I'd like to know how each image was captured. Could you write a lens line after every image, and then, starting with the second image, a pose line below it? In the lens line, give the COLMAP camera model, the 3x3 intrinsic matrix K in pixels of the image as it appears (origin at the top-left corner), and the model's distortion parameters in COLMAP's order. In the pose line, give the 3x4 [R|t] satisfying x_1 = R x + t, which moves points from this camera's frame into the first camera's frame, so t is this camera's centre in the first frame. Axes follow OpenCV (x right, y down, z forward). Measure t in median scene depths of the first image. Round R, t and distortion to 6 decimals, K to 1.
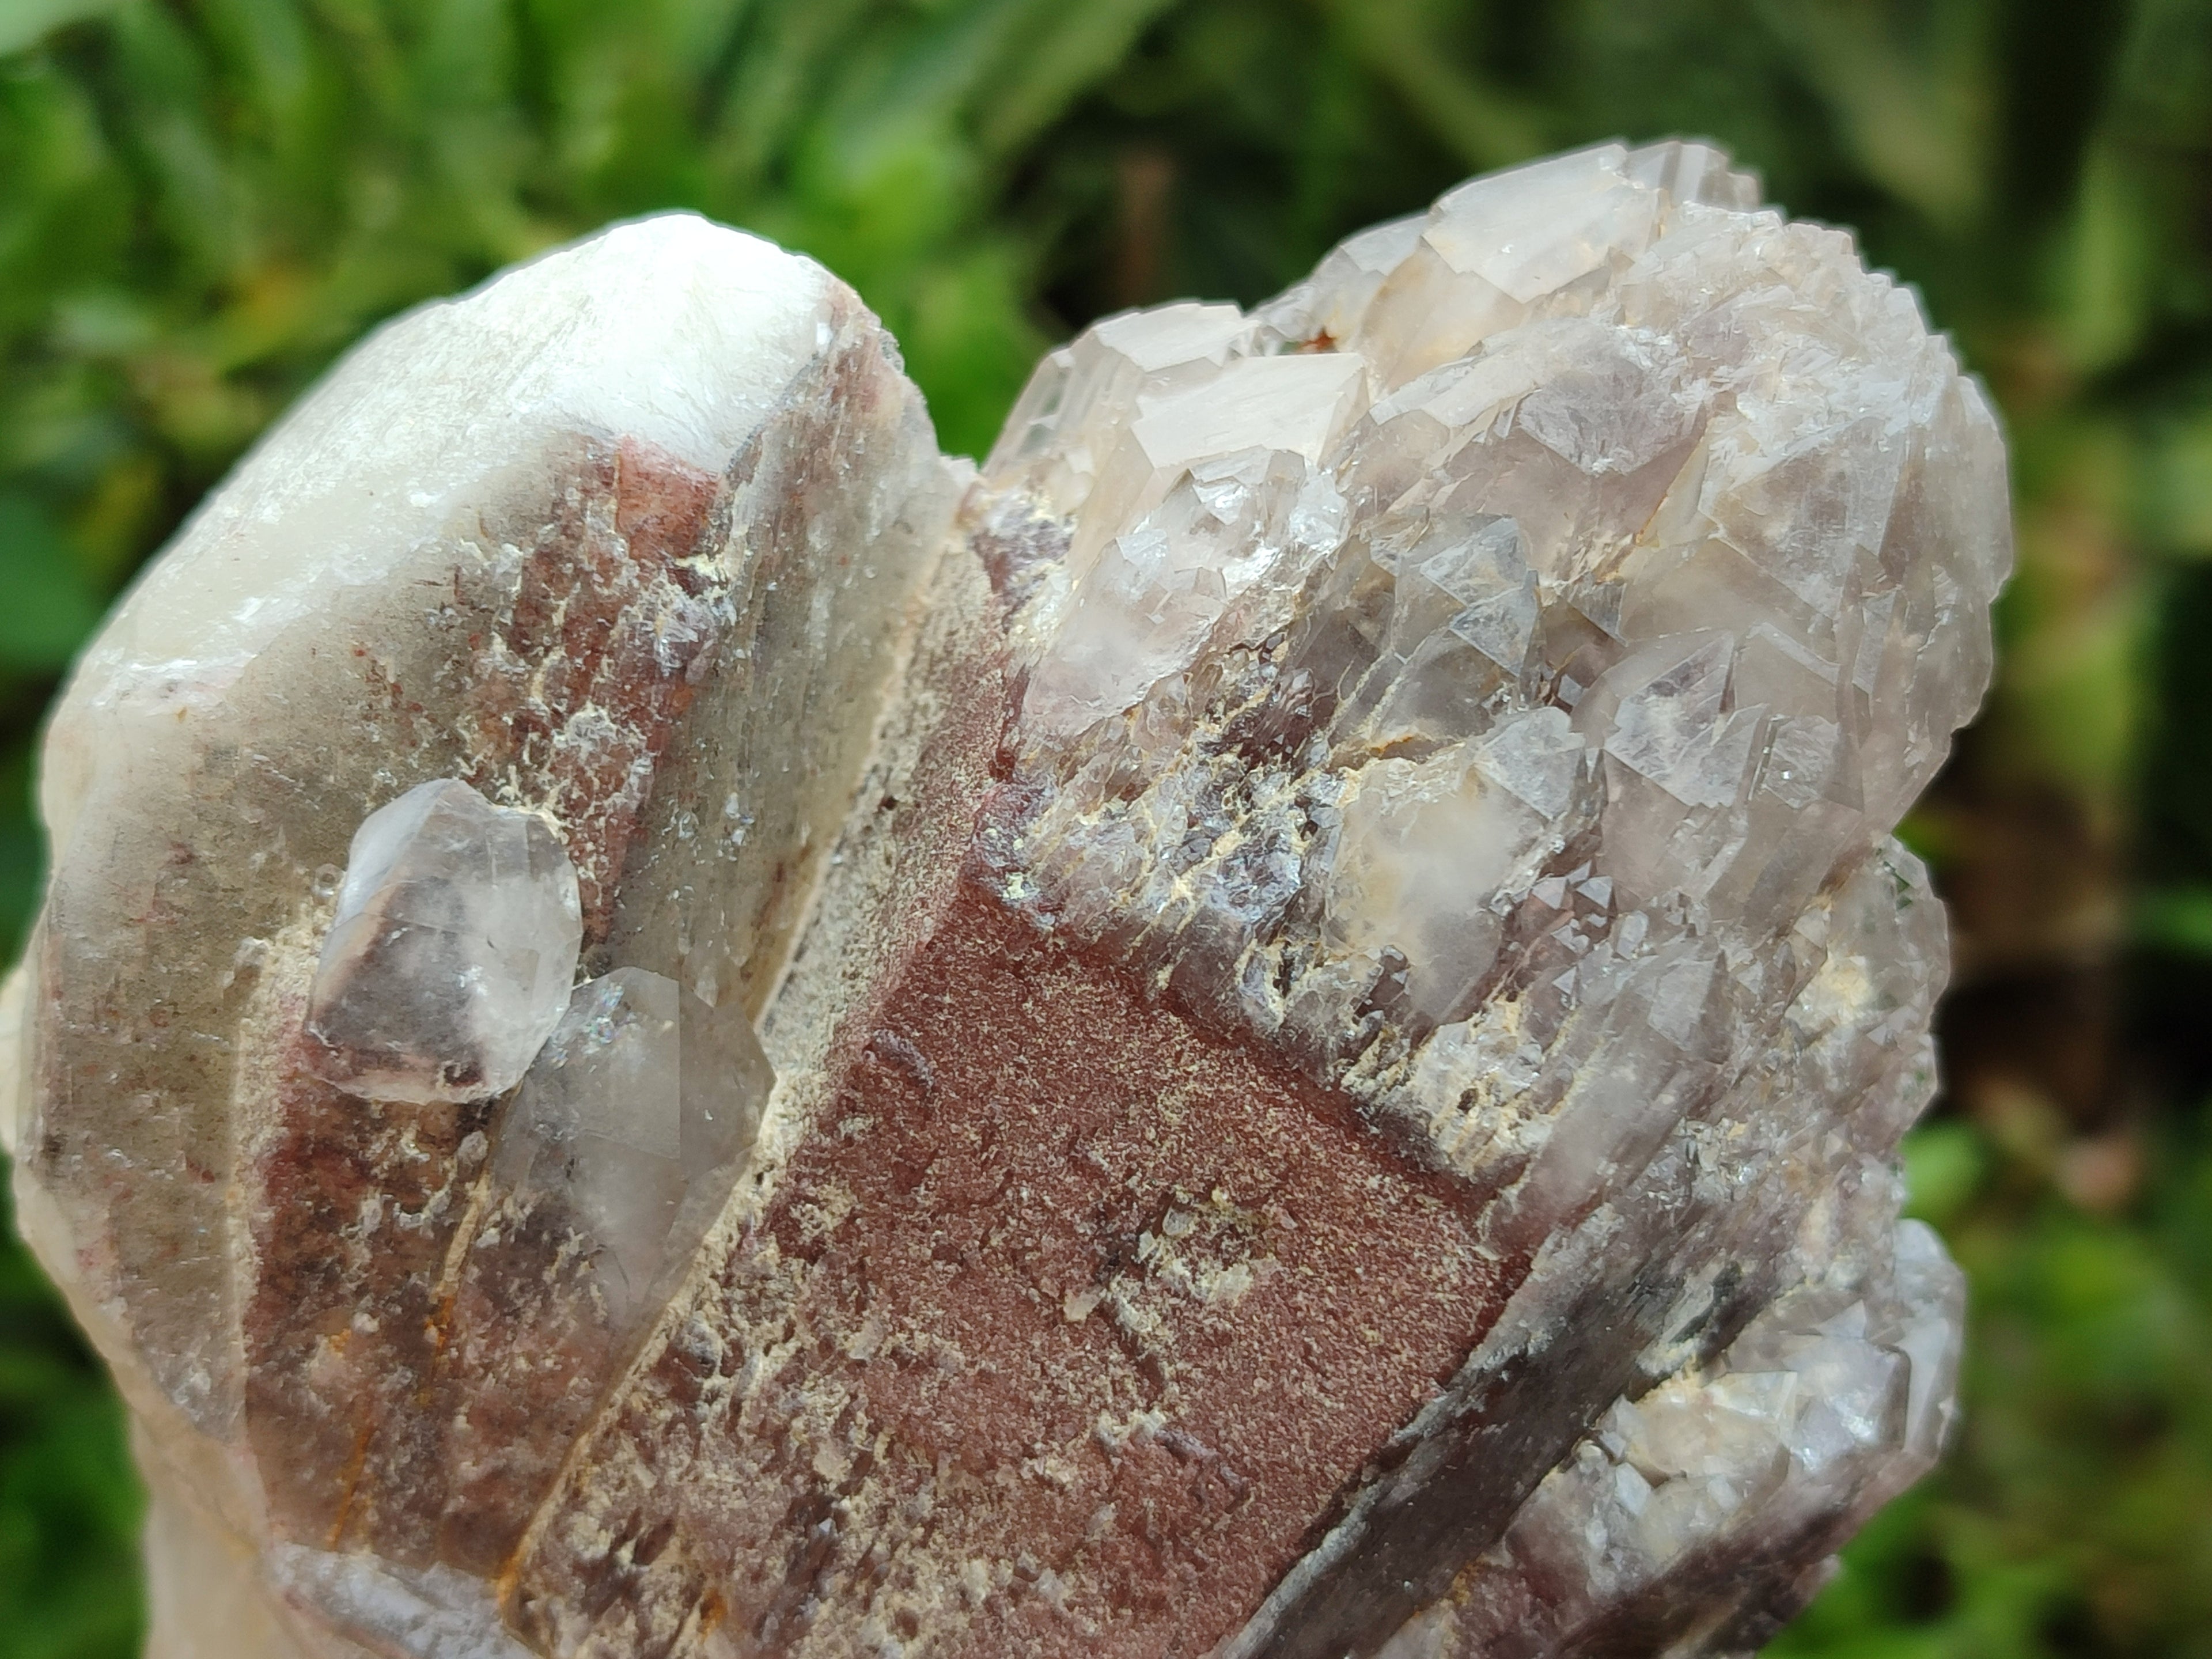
lens RADIAL K [[3342.6, 0, 1106.0], [0, 3342.6, 829.5], [0, 0, 1]] dist [0.320783, -2.100320]
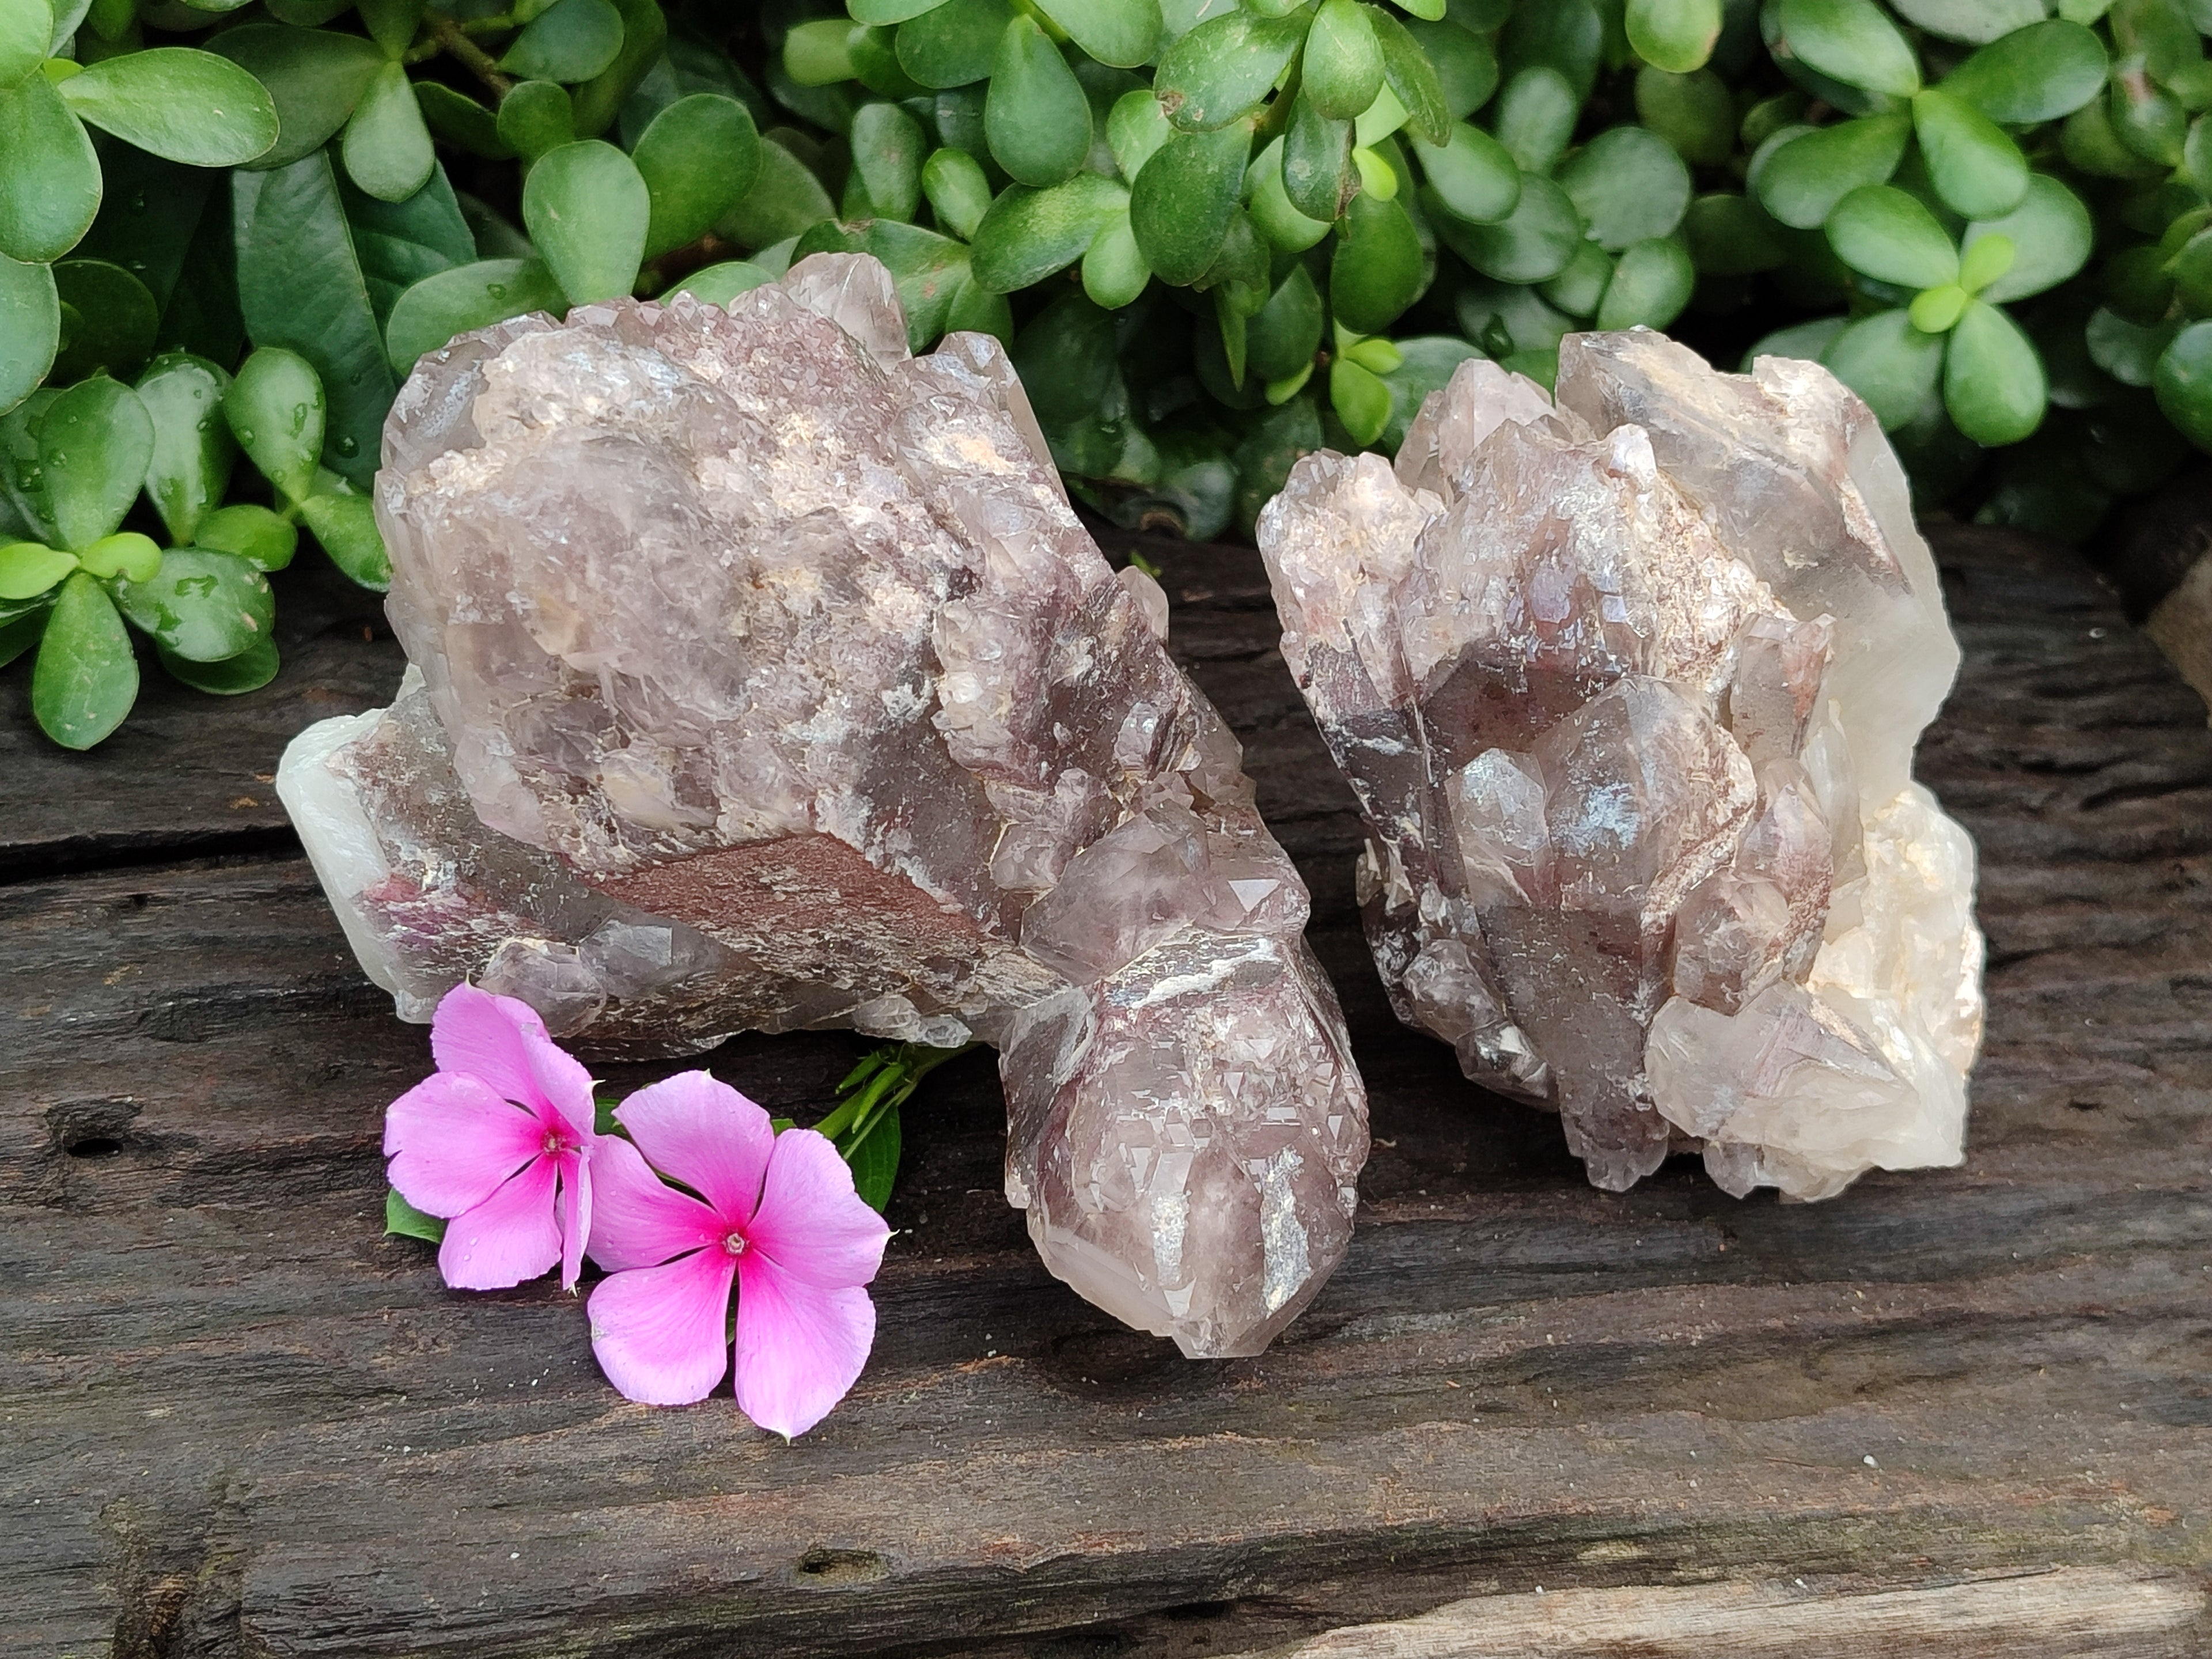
lens RADIAL K [[3342.6, 0, 1106.0], [0, 3342.6, 829.5], [0, 0, 1]] dist [0.320783, -2.100320]
pose [[0.456782, -0.536430, -0.709643, 1.805381], [0.888892, 0.306563, 0.340426, -0.474637], [0.034936, -0.786297, 0.616861, -0.417673]]
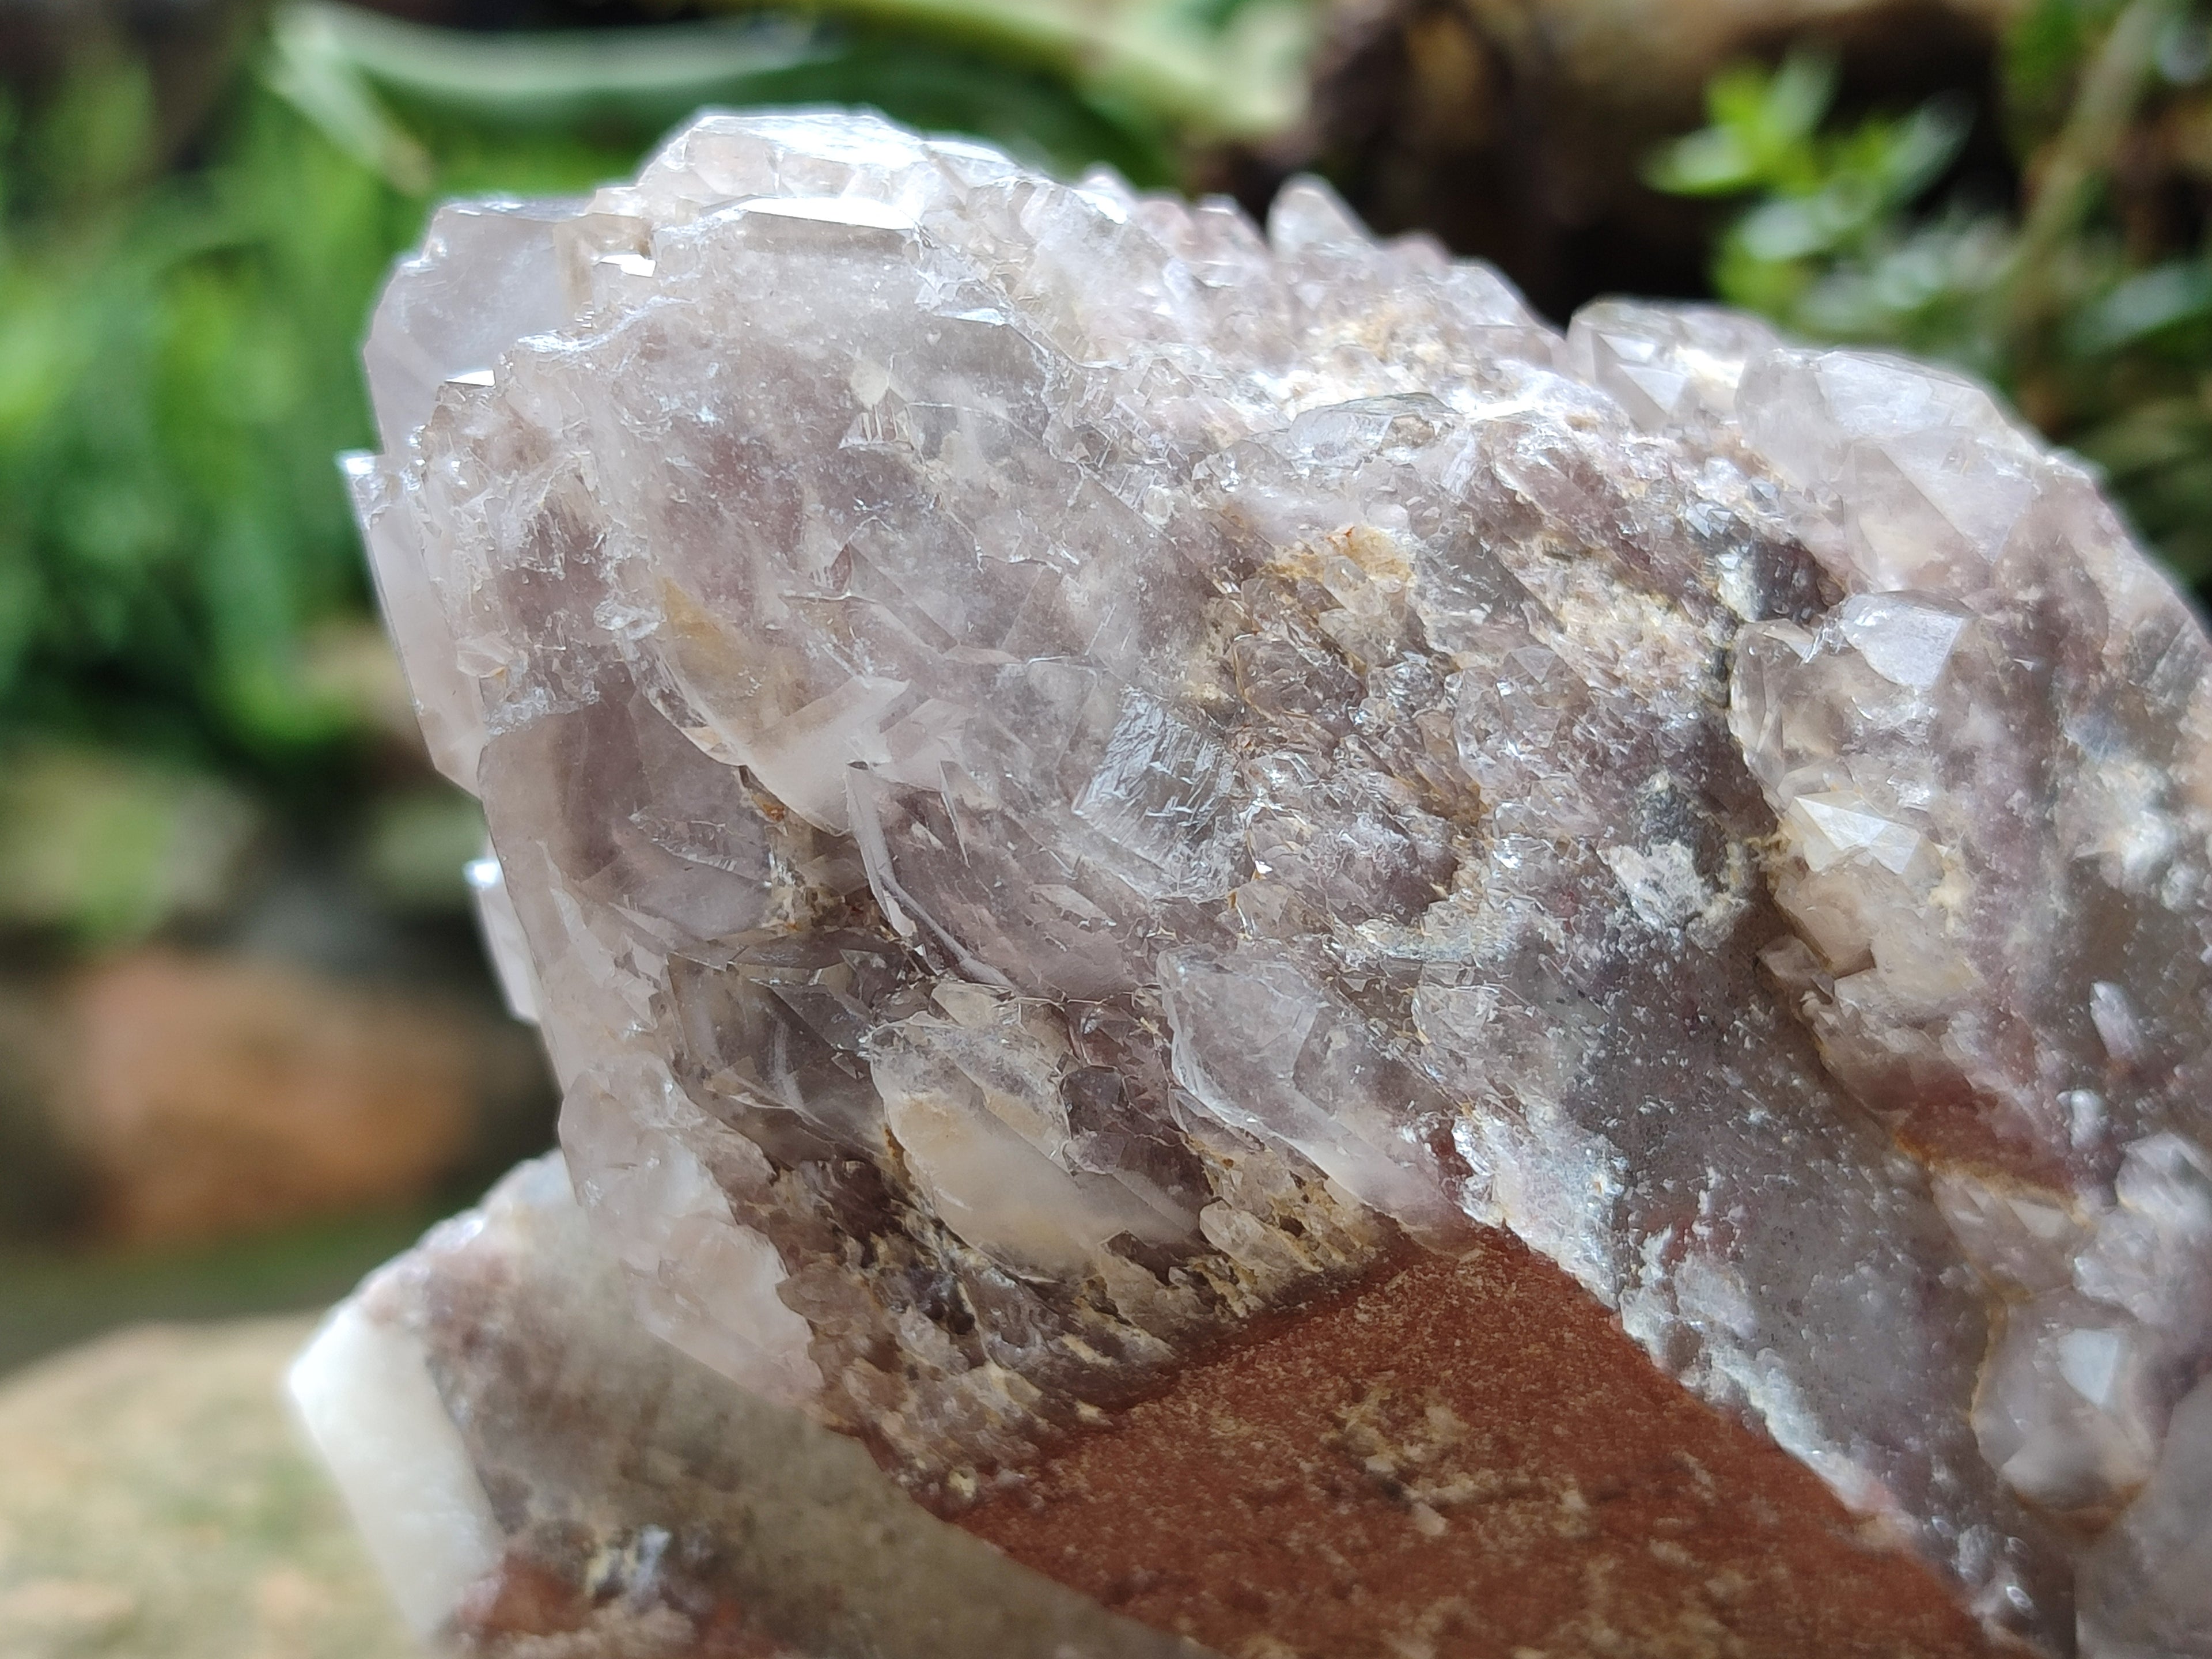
lens RADIAL K [[3342.6, 0, 1106.0], [0, 3342.6, 829.5], [0, 0, 1]] dist [0.320783, -2.100320]
pose [[0.227787, -0.818484, -0.527444, 0.612038], [0.960388, 0.278155, -0.016877, 0.020049], [0.160525, -0.502706, 0.849422, 0.298736]]
